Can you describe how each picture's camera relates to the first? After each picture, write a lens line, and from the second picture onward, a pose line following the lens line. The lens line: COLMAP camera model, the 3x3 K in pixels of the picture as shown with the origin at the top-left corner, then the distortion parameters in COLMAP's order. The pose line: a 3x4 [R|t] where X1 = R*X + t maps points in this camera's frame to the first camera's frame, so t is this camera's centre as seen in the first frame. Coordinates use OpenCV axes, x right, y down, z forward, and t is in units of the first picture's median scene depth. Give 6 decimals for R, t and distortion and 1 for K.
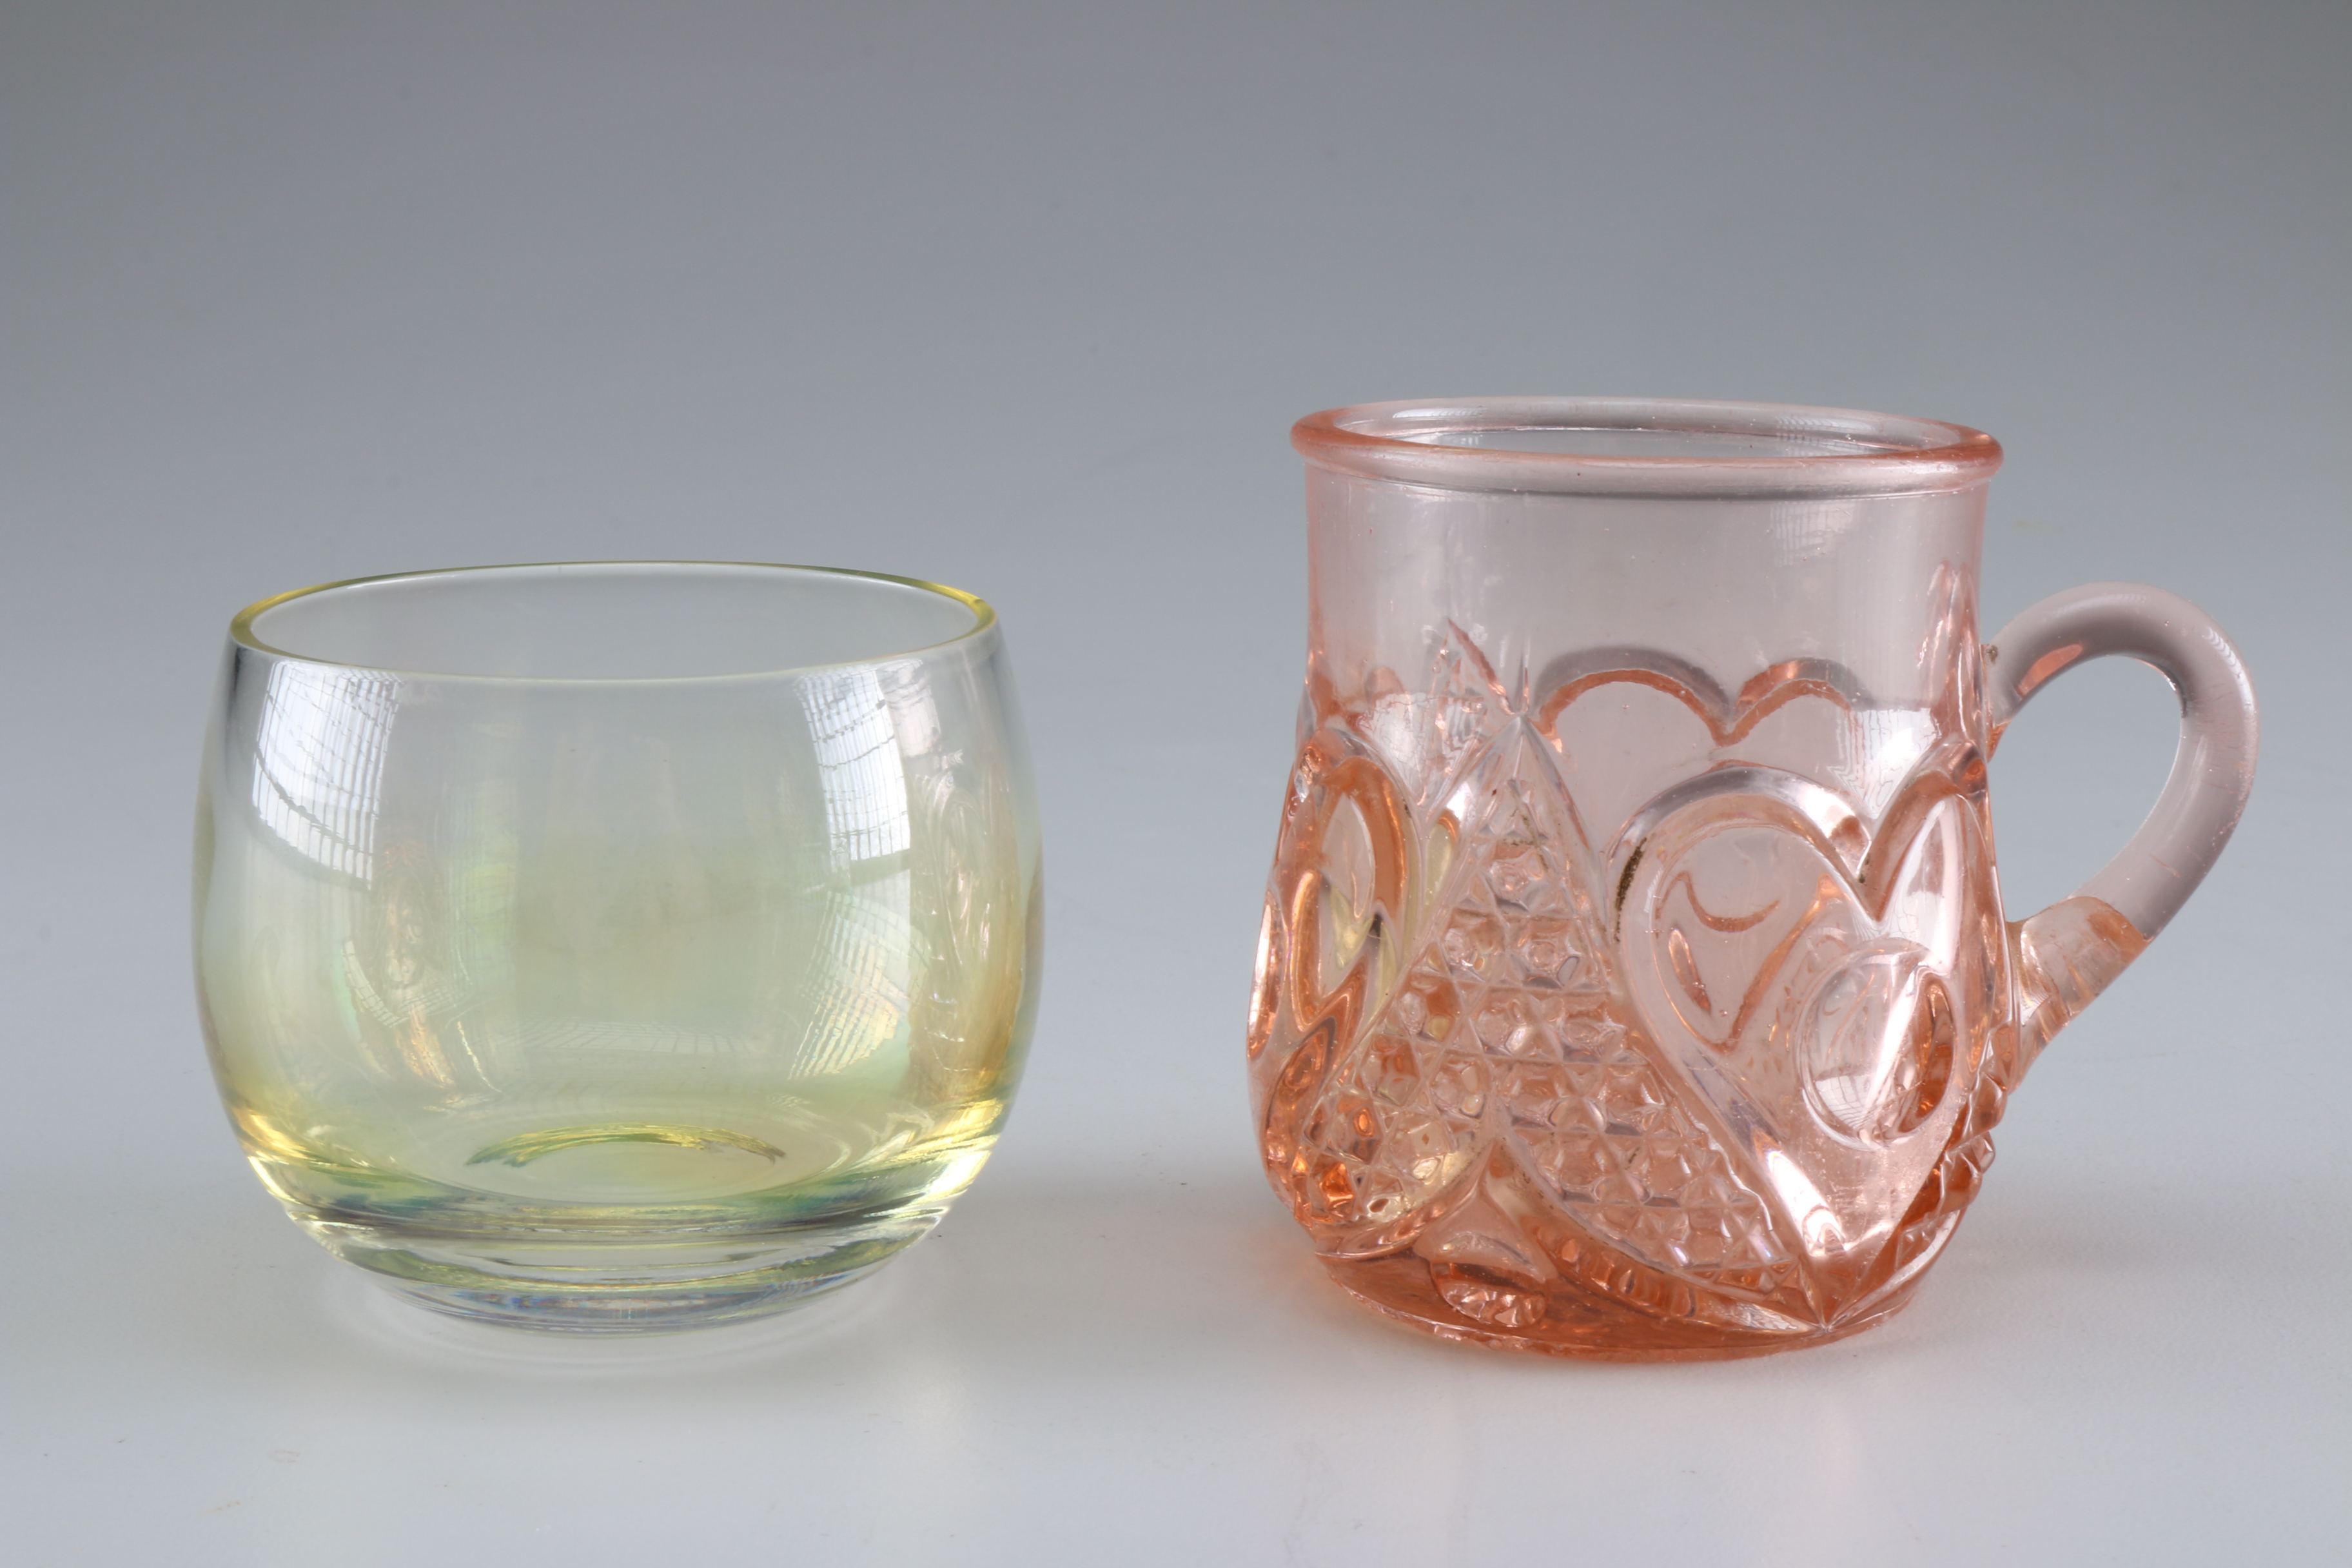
lens RADIAL K [[4563.3, 0, 1175.9], [0, 4563.3, 778.6], [0, 0, 1]] dist [0.055585, 0.000000]
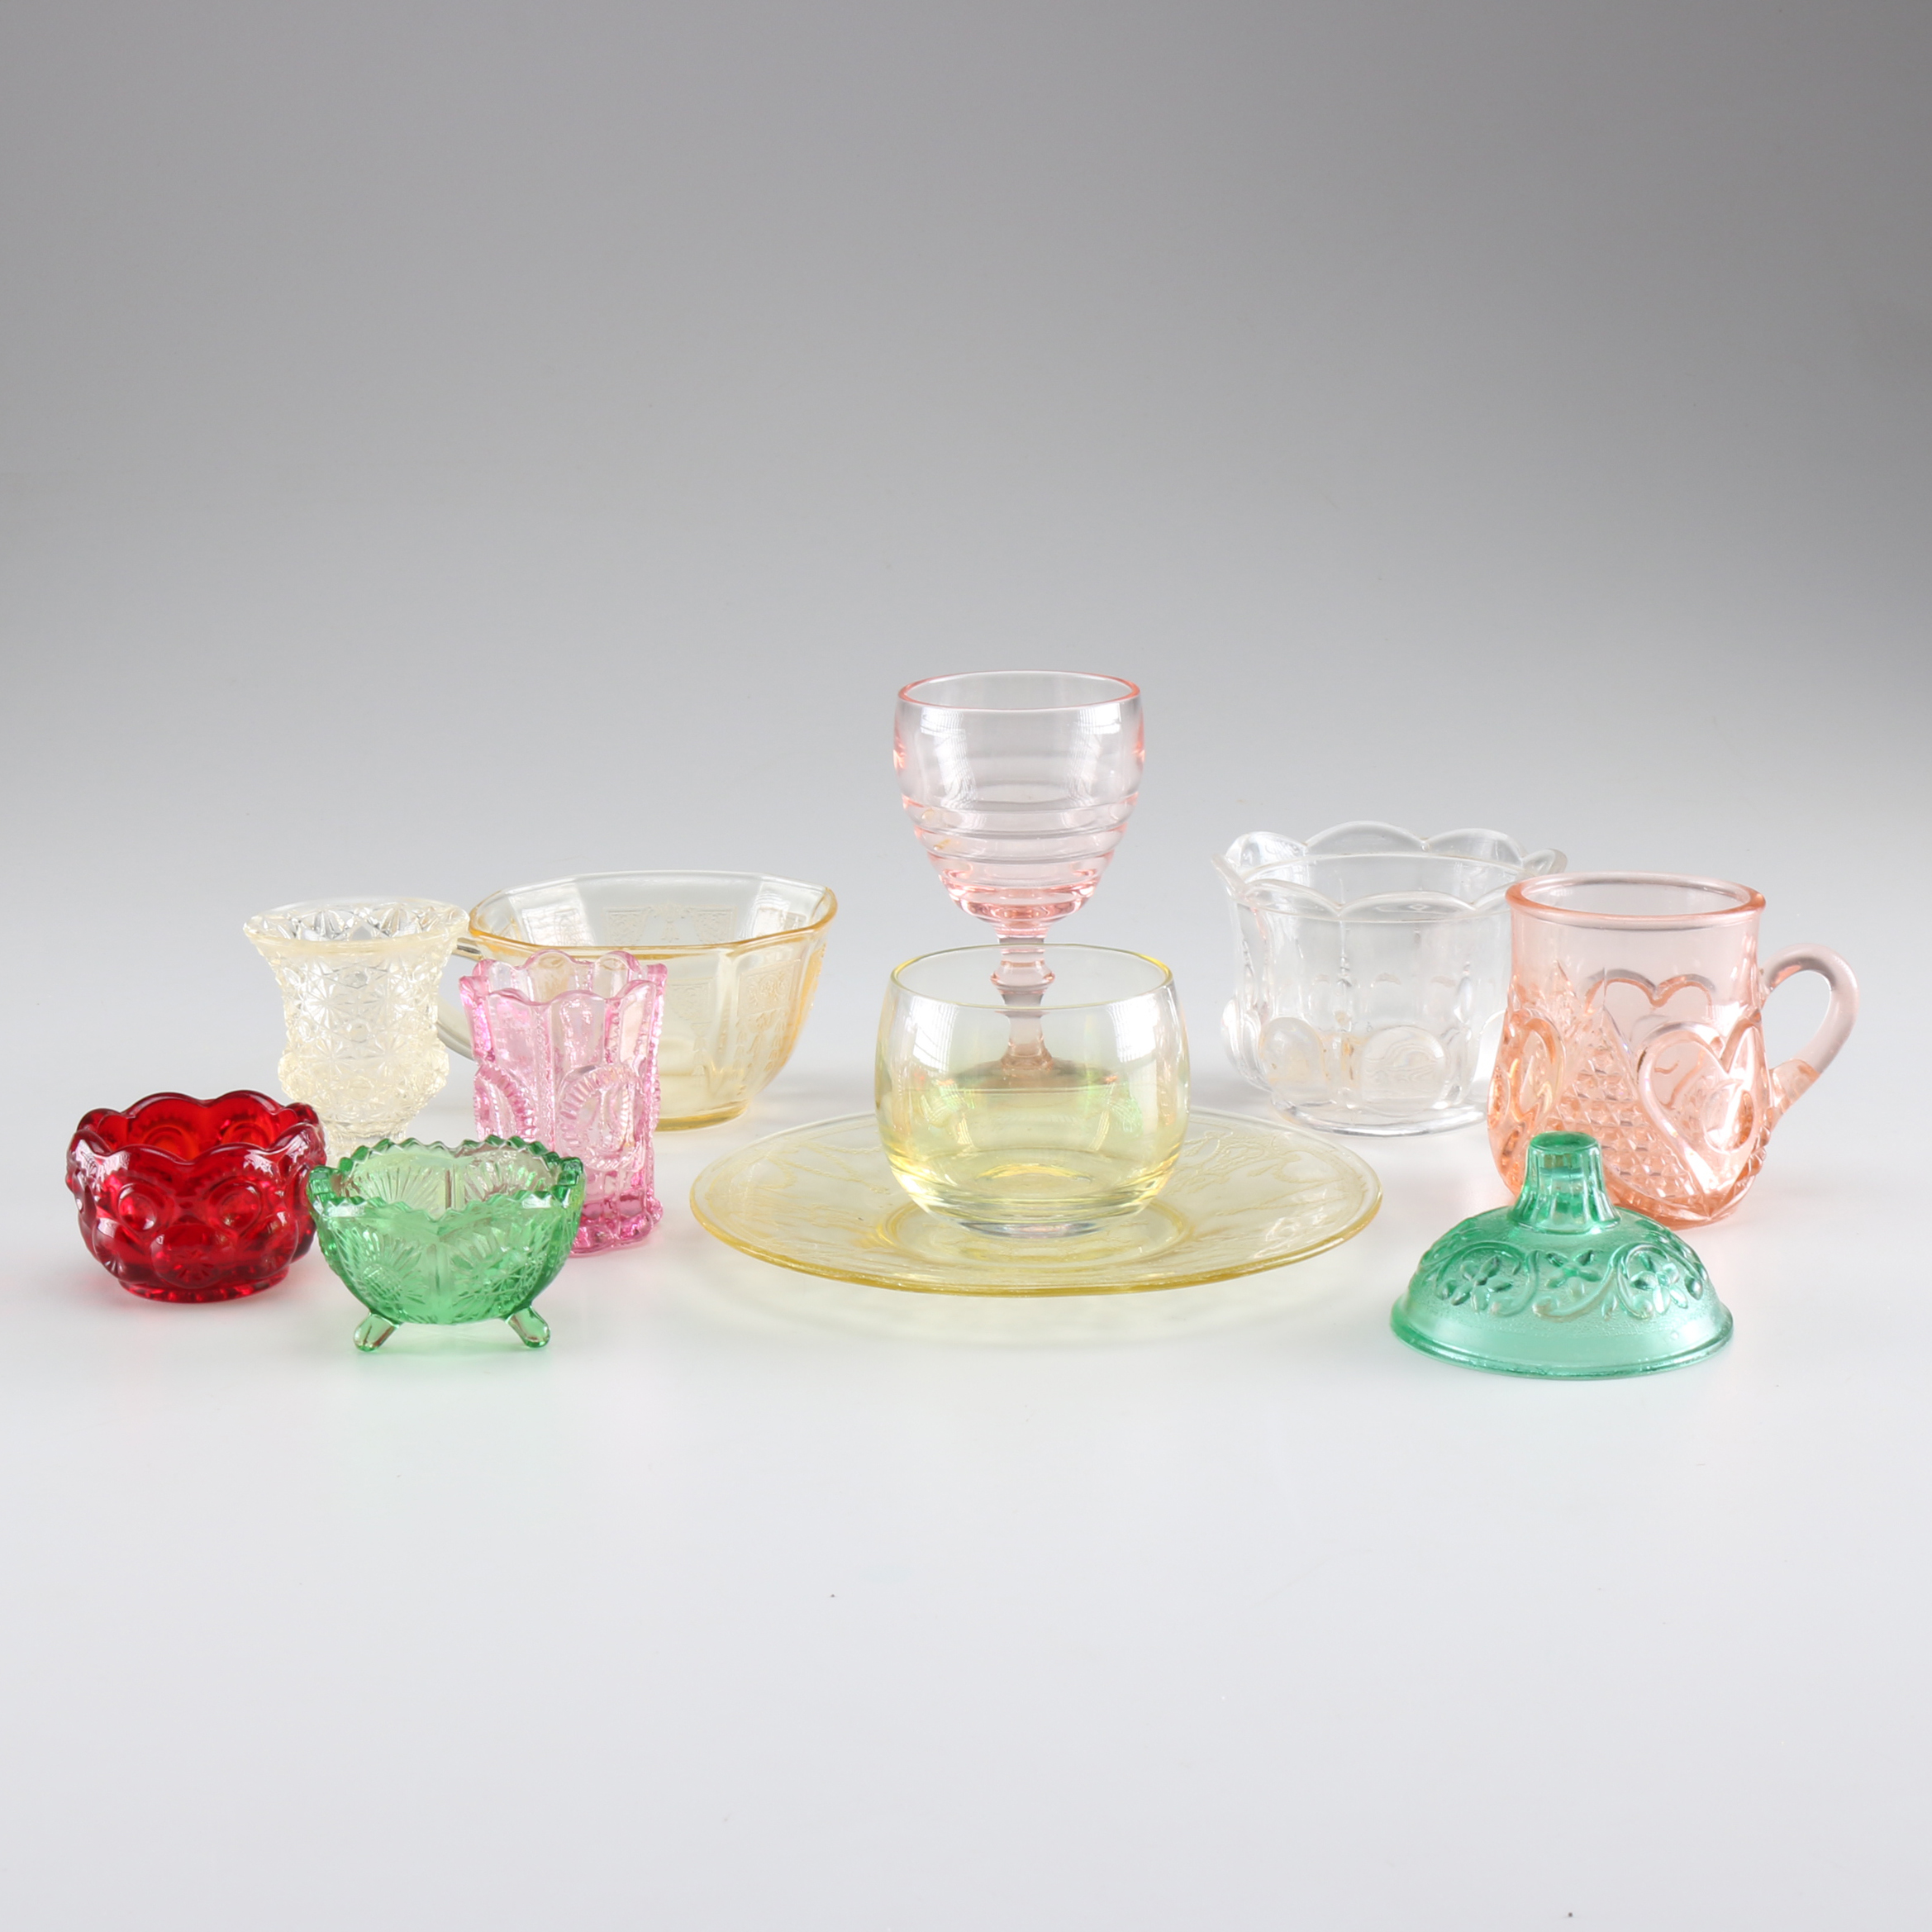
lens RADIAL K [[4029.5, 0, 965.9], [0, 4029.5, 969.6], [0, 0, 1]] dist [-0.036329, 0.000000]
pose [[0.999645, -0.023884, 0.011849, -0.337603], [0.023557, 0.999358, 0.026983, -0.108925], [-0.012486, -0.026694, 0.999566, -1.448183]]
